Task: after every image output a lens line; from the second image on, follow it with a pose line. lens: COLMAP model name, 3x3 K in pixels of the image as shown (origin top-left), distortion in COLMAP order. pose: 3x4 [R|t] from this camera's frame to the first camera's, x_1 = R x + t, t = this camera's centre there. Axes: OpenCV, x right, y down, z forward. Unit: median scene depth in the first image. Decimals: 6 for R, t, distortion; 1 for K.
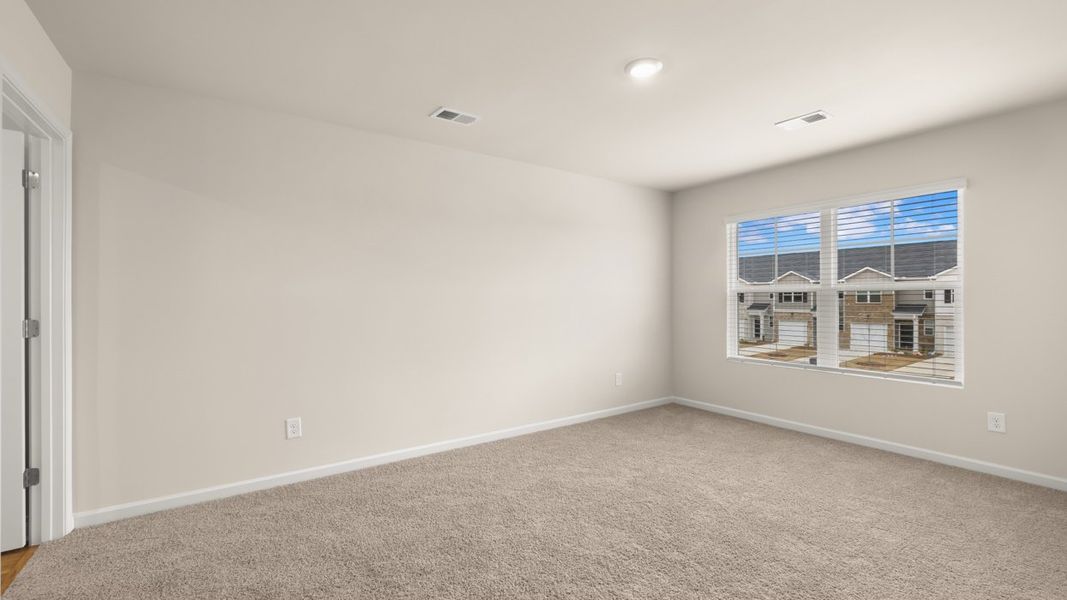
lens RADIAL K [[447.2, 0, 534.8], [0, 447.2, 297.9], [0, 0, 1]] dist [0.000424, -0.000087]
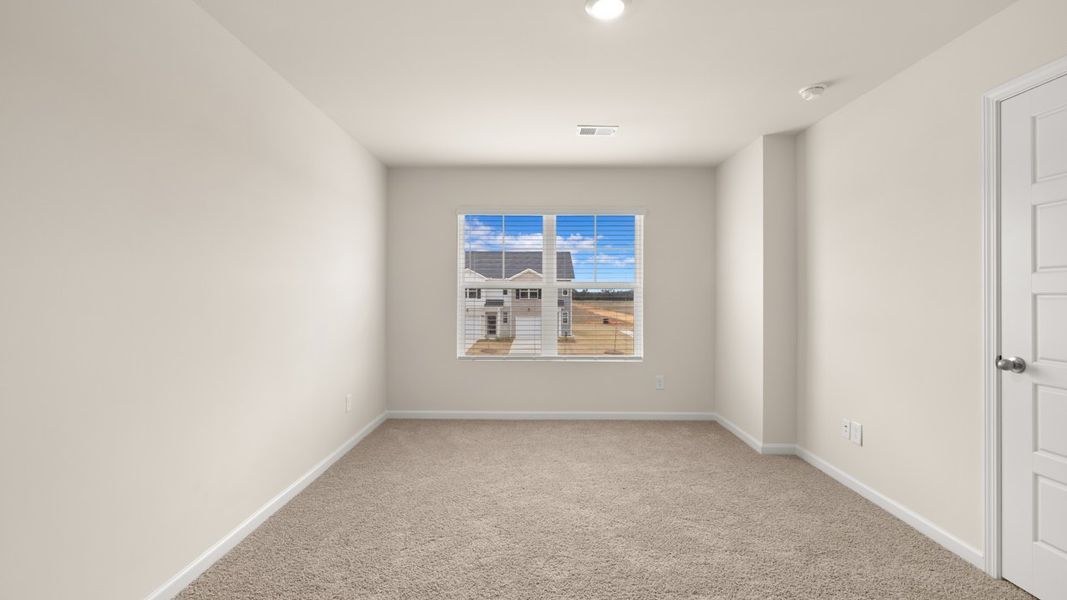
lens RADIAL K [[447.2, 0, 534.8], [0, 447.2, 297.9], [0, 0, 1]] dist [0.000424, -0.000087]
pose [[0.574690, 0.002029, 0.818369, -0.259889], [-0.011360, 0.999920, 0.005498, 0.002391], [-0.818292, -0.012456, 0.574667, 0.360281]]
